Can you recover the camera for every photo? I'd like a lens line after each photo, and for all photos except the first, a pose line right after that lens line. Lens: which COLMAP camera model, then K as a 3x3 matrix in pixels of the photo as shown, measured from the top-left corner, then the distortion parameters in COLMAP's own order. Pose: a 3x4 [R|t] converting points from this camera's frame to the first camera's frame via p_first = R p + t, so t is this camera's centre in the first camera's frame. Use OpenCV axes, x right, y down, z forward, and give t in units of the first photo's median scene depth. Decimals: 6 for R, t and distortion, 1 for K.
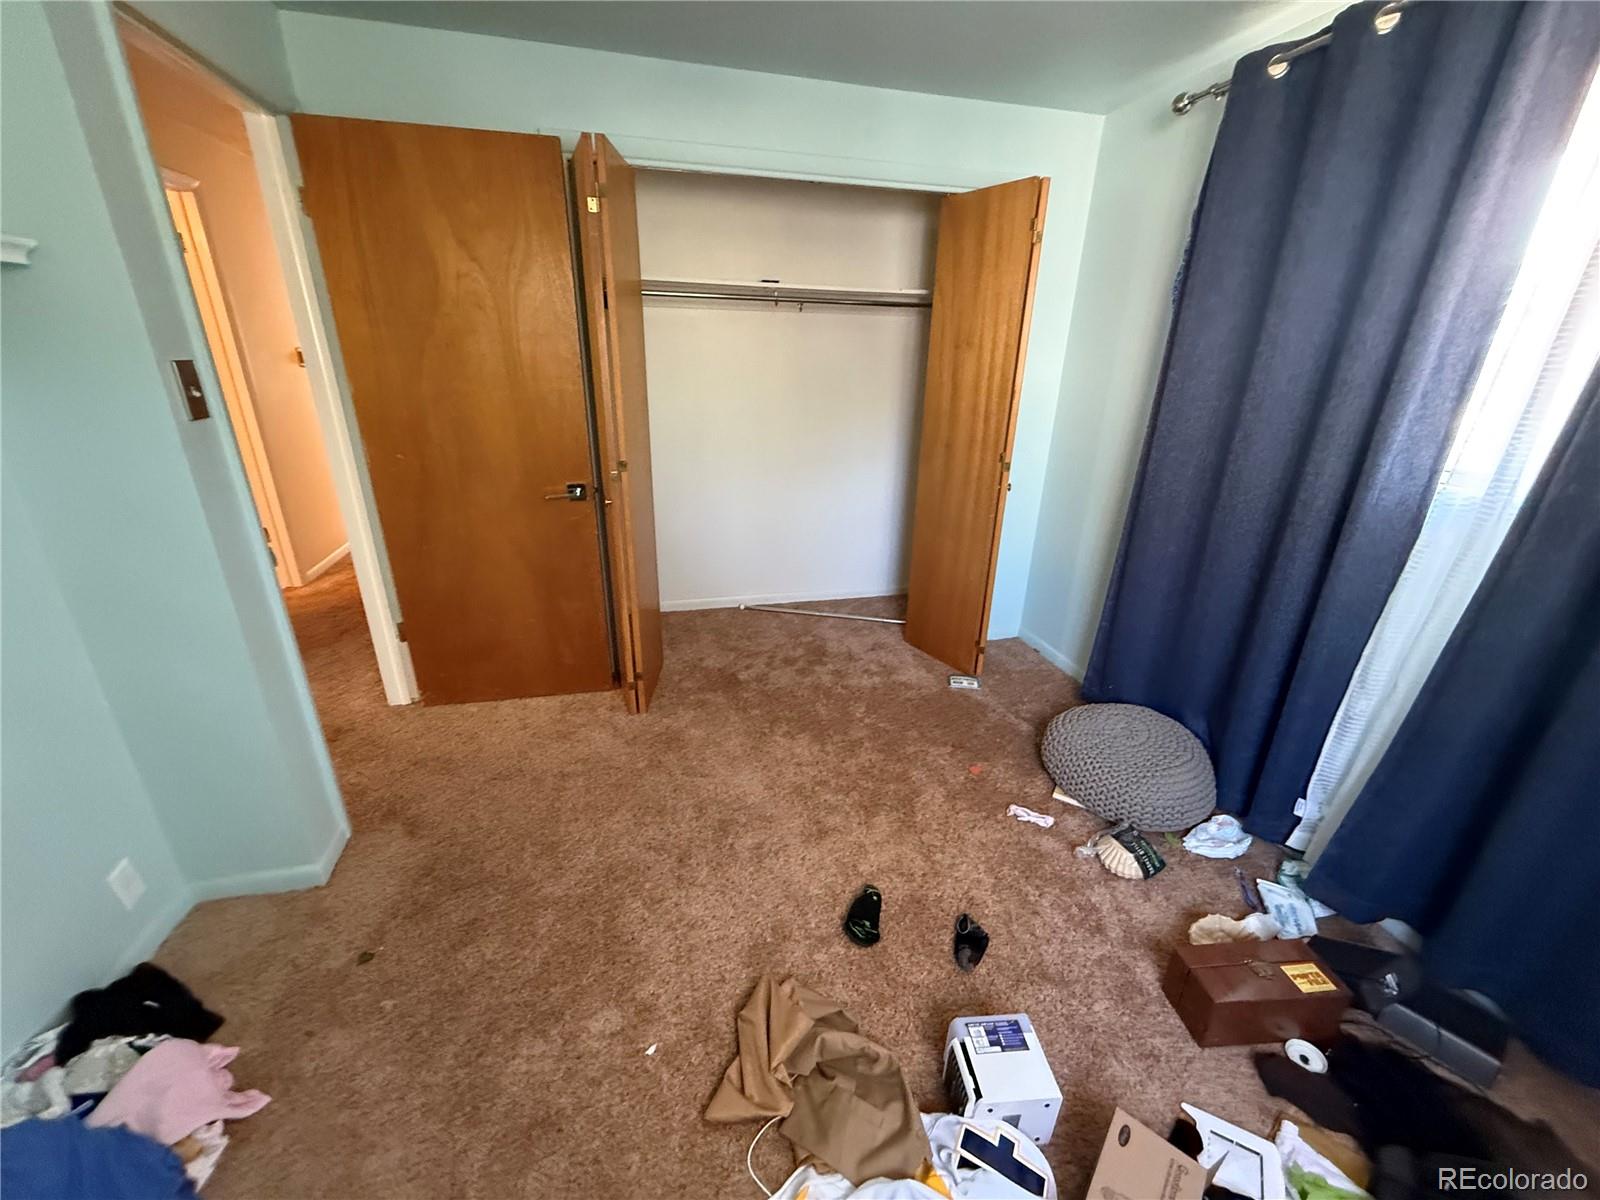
lens RADIAL K [[636.2, 0, 800.0], [0, 636.2, 600.0], [0, 0, 1]] dist [-0.000800, -0.000111]
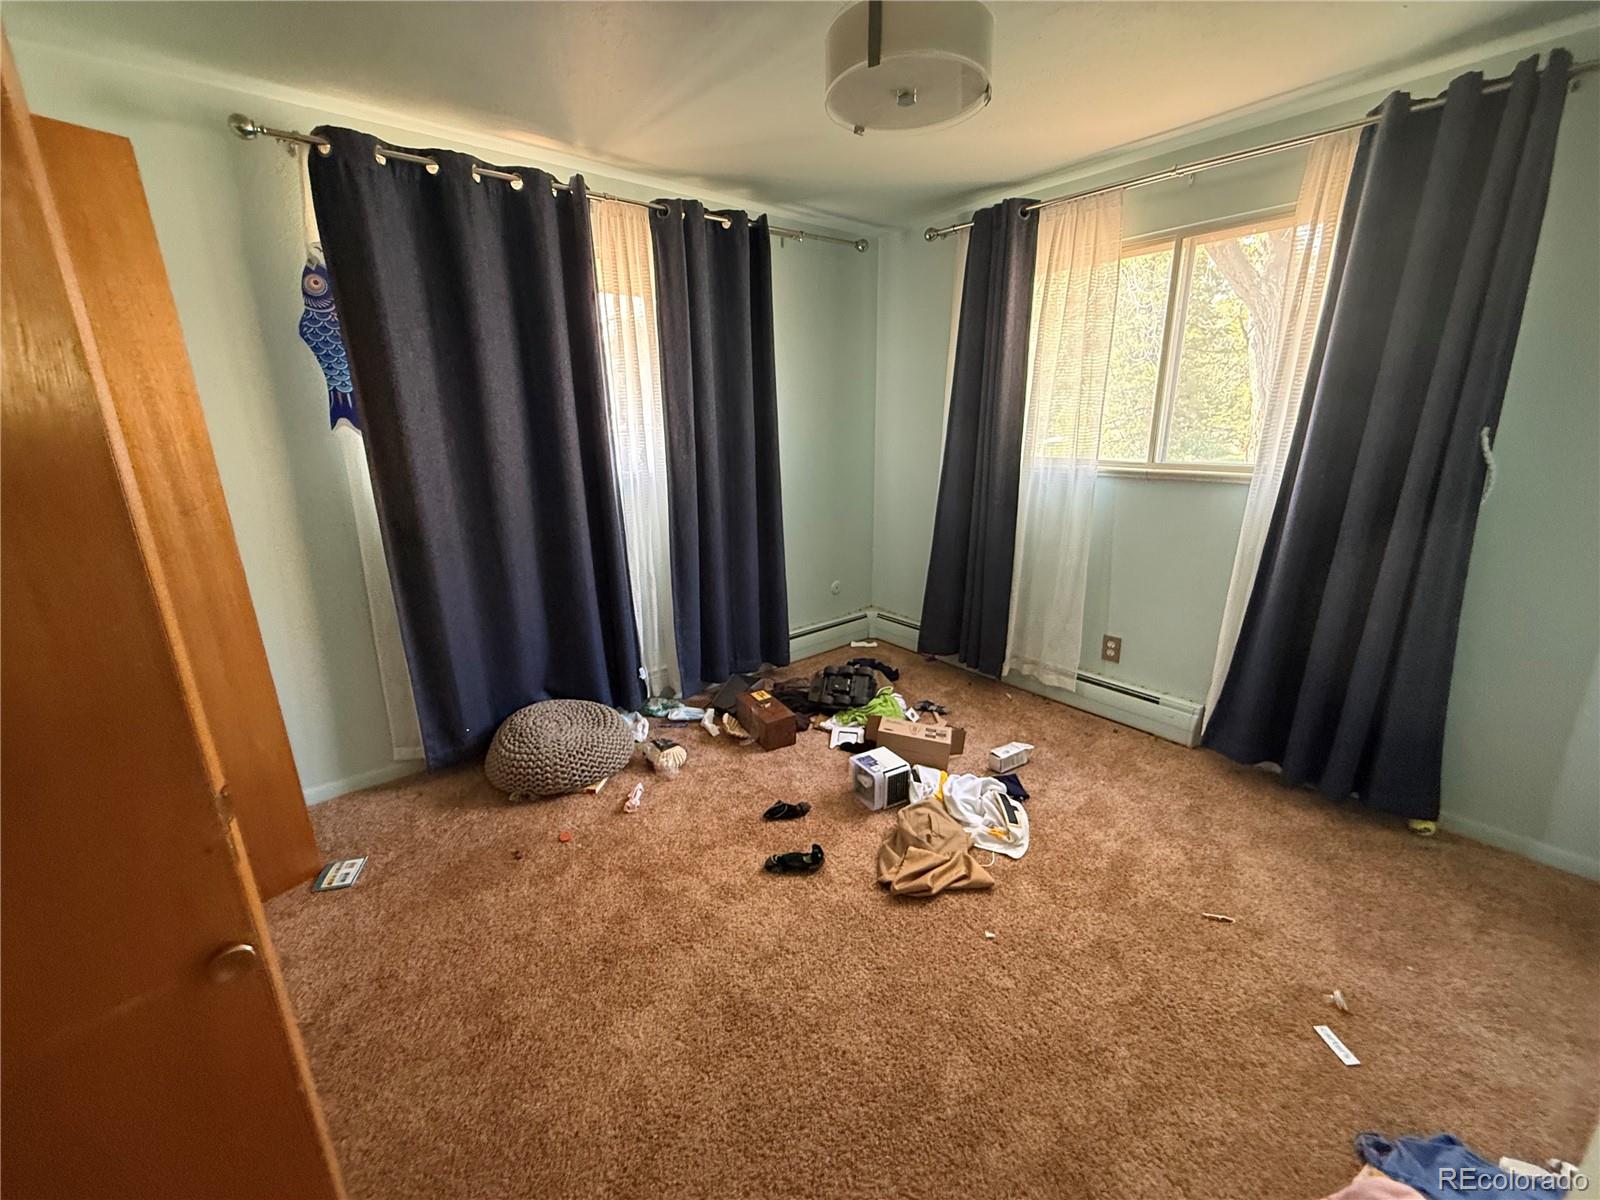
lens RADIAL K [[636.2, 0, 800.0], [0, 636.2, 600.0], [0, 0, 1]] dist [-0.000800, -0.000111]
pose [[-0.444894, -0.261720, 0.856488, -0.774902], [0.323811, 0.844639, 0.426300, -0.419142], [-0.834994, 0.466999, -0.291027, 1.083377]]
